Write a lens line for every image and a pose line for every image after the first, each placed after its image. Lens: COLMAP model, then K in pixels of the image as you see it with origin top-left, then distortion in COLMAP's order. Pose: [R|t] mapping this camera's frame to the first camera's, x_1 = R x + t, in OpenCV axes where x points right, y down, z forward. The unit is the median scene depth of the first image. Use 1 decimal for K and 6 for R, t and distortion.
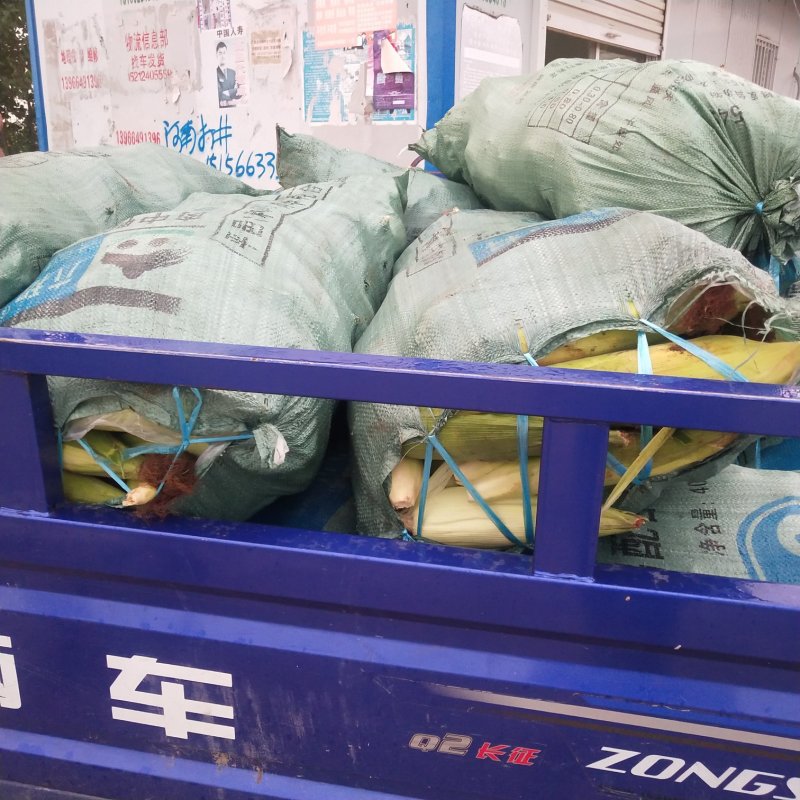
lens RADIAL K [[909.6, 0, 400.0], [0, 909.6, 400.0], [0, 0, 1]] dist [-0.003637, 0.016332]
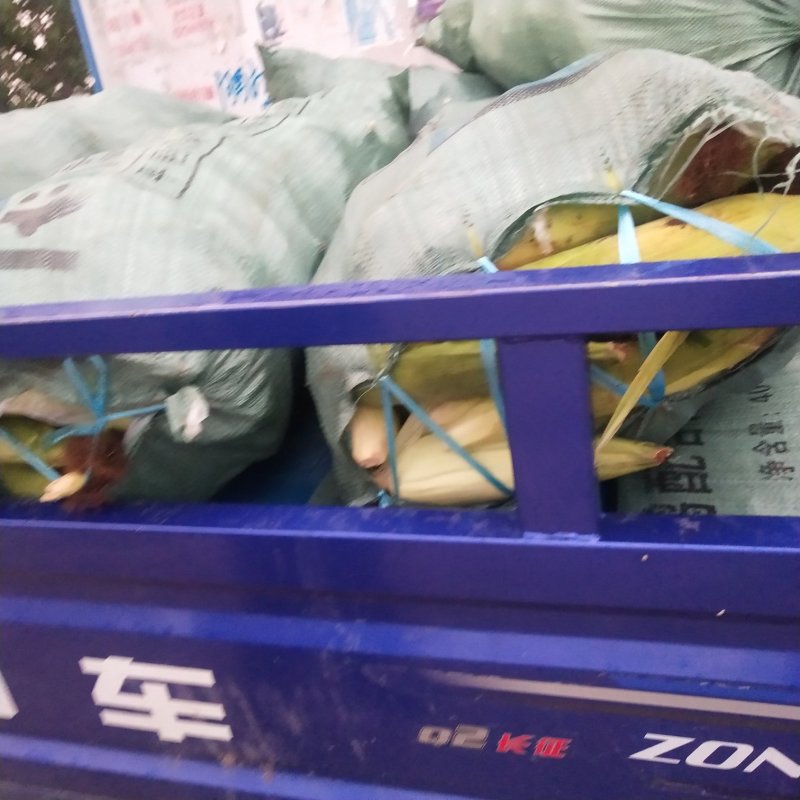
lens RADIAL K [[876.4, 0, 400.0], [0, 876.4, 400.0], [0, 0, 1]] dist [-0.012408, 0.019179]
pose [[0.979340, -0.116805, -0.165077, 0.170015], [0.129871, 0.989009, 0.070676, 0.006313], [0.155007, -0.090655, 0.983745, 0.229612]]
